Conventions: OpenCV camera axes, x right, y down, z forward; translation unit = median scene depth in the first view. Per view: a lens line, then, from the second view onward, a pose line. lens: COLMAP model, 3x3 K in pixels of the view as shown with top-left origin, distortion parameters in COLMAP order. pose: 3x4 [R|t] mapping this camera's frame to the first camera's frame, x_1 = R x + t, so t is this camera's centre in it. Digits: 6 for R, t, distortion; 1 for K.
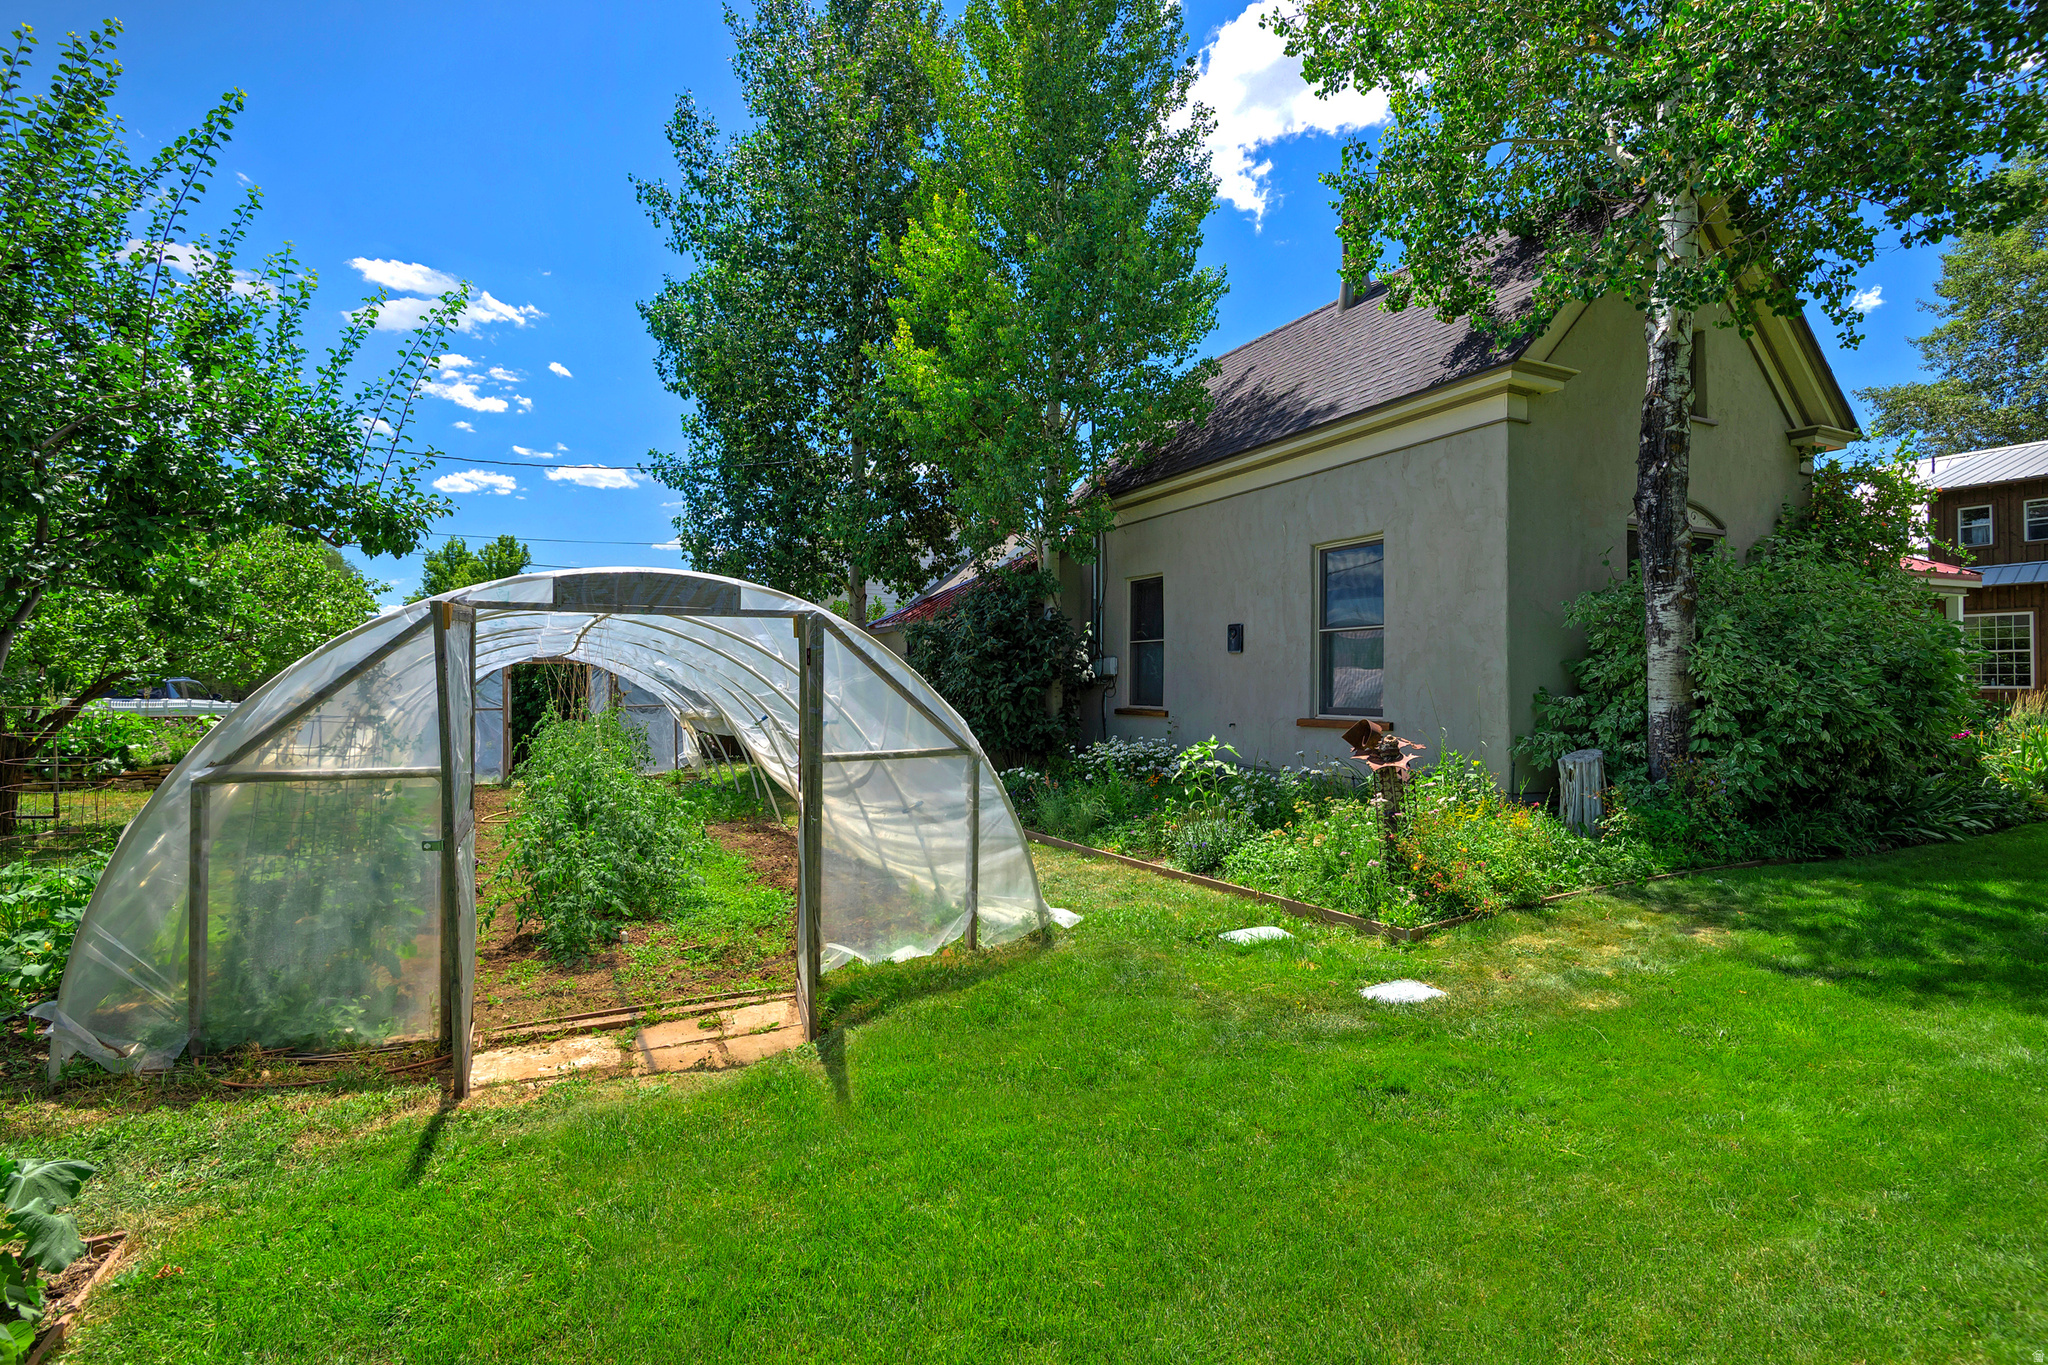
lens RADIAL K [[994.6, 0, 1023.2], [0, 994.6, 681.7], [0, 0, 1]] dist [-0.000005, -0.000001]
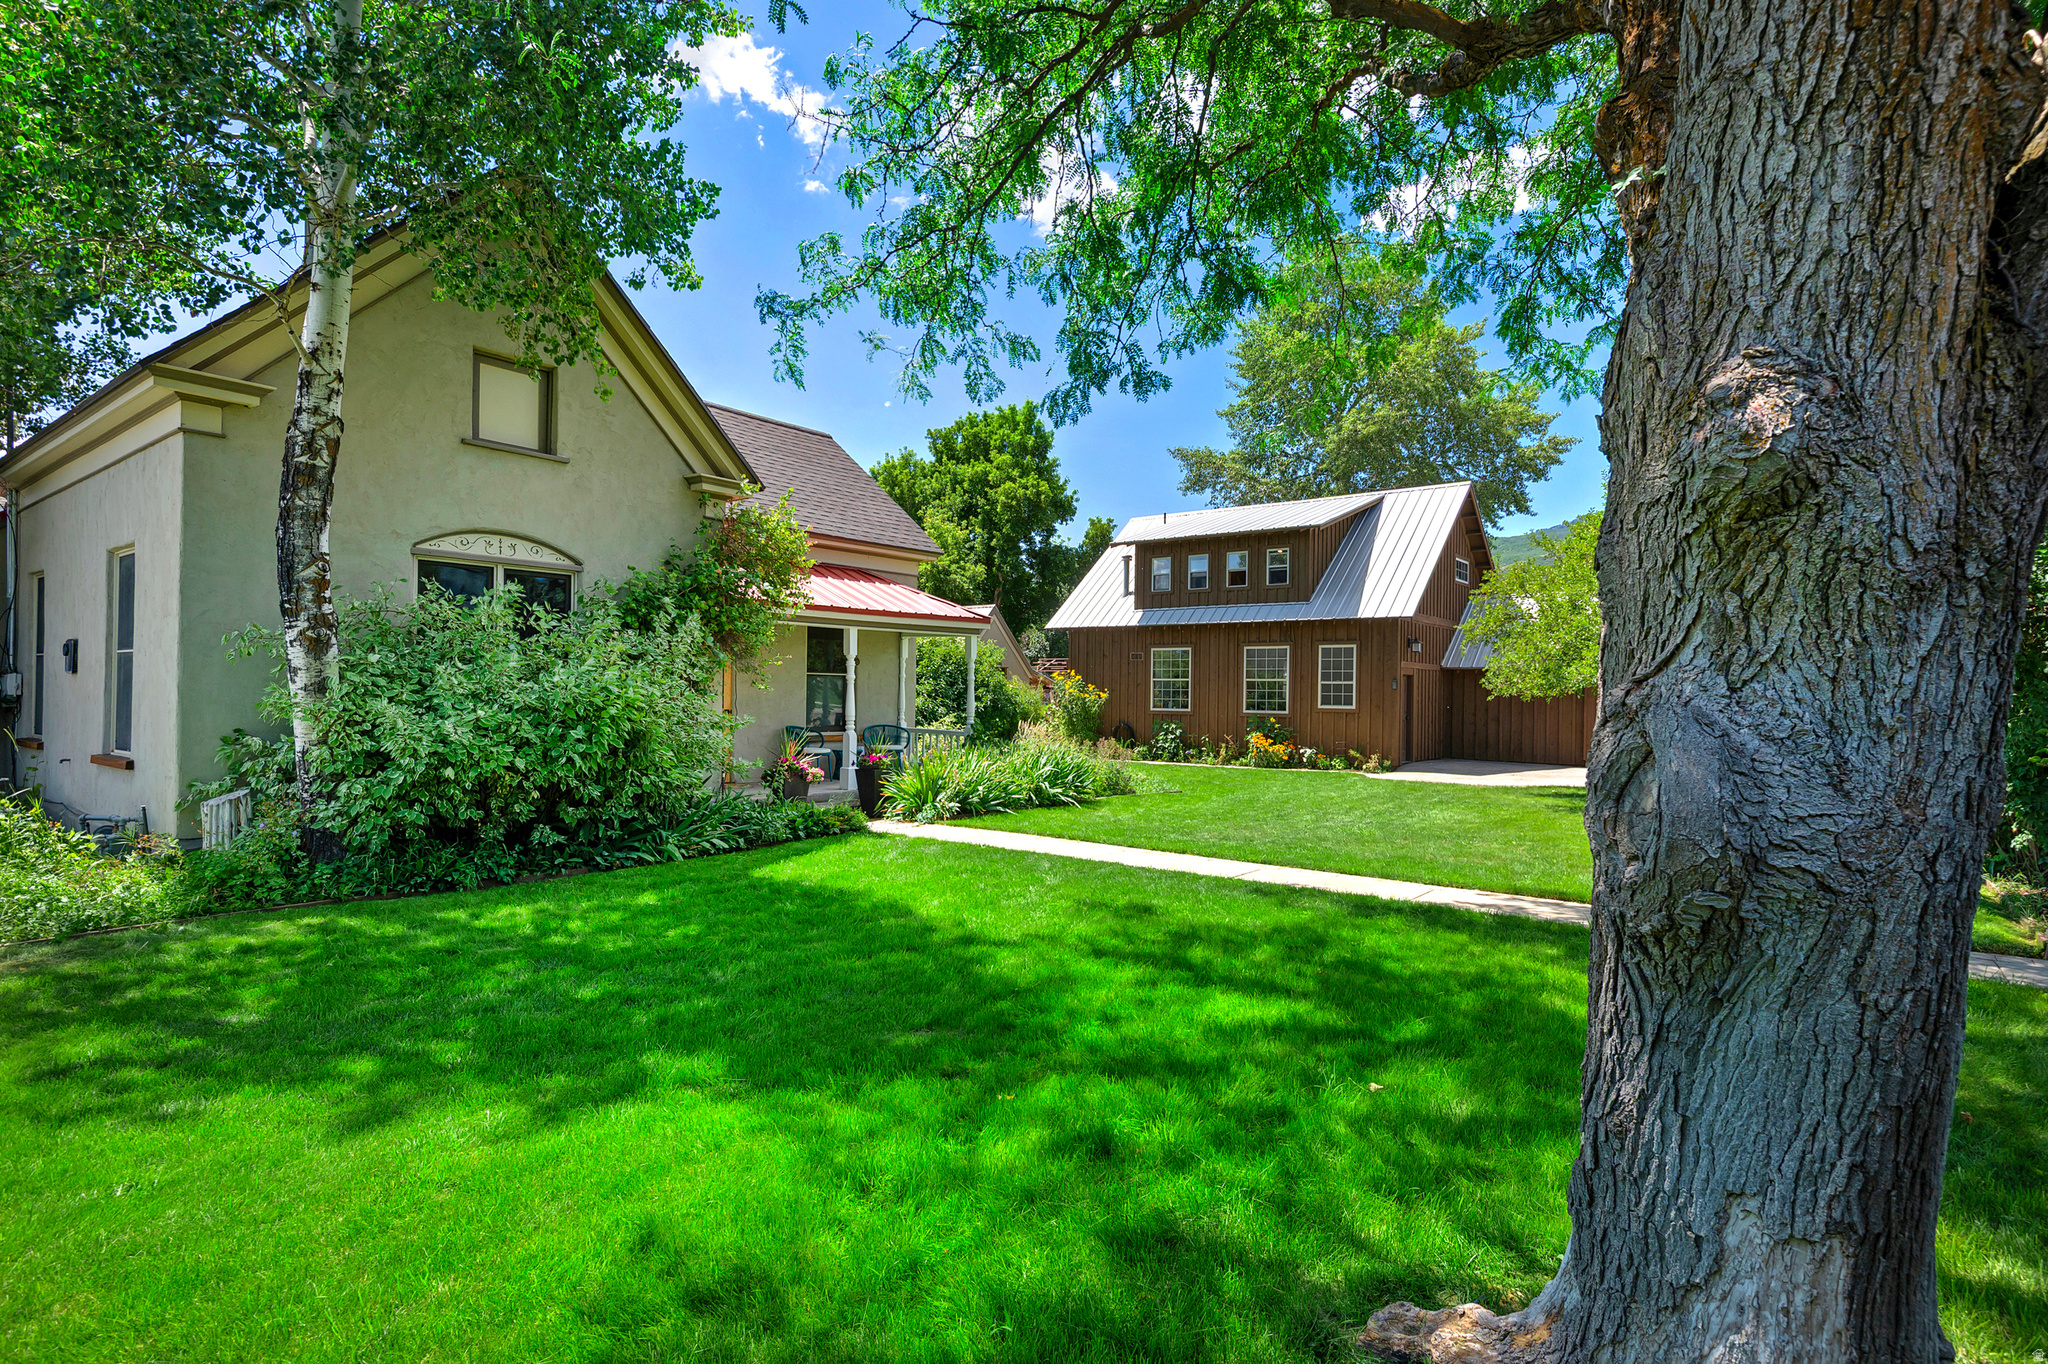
lens RADIAL K [[1073.3, 0, 1025.8], [0, 1073.3, 689.3], [0, 0, 1]] dist [0.002658, 0.000413]
pose [[0.905276, 0.014267, 0.424585, 0.770772], [-0.013007, 0.999898, -0.005865, -0.030285], [-0.424626, -0.000213, 0.905369, -0.227583]]
